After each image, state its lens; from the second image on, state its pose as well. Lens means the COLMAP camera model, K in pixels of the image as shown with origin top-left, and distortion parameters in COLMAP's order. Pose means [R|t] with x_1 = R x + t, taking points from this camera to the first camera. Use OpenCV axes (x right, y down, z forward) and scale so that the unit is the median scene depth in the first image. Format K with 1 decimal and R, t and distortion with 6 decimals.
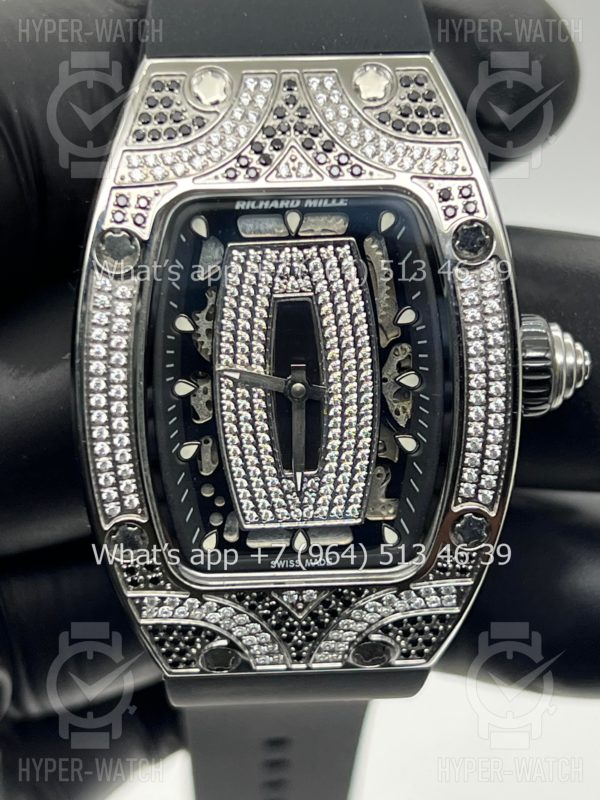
lens RADIAL K [[1903.5, 0, 290.5], [0, 1903.5, 414.4], [0, 0, 1]] dist [0.199846, 0.124969]
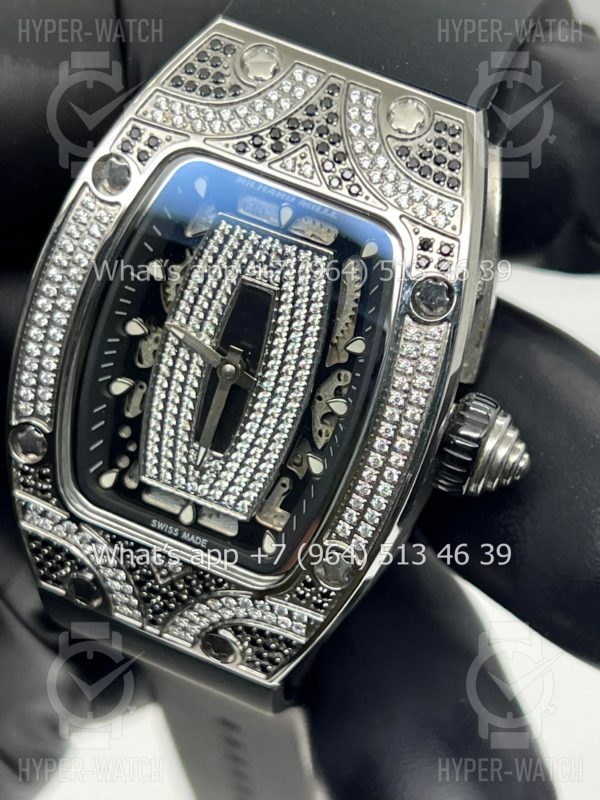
lens RADIAL K [[1903.5, 0, 290.5], [0, 1903.5, 414.4], [0, 0, 1]] dist [0.199846, 0.124969]
pose [[0.891397, 0.386651, -0.236458, 0.281680], [-0.391629, 0.919711, 0.027535, -0.032374], [0.228119, 0.068059, 0.971252, 0.022271]]
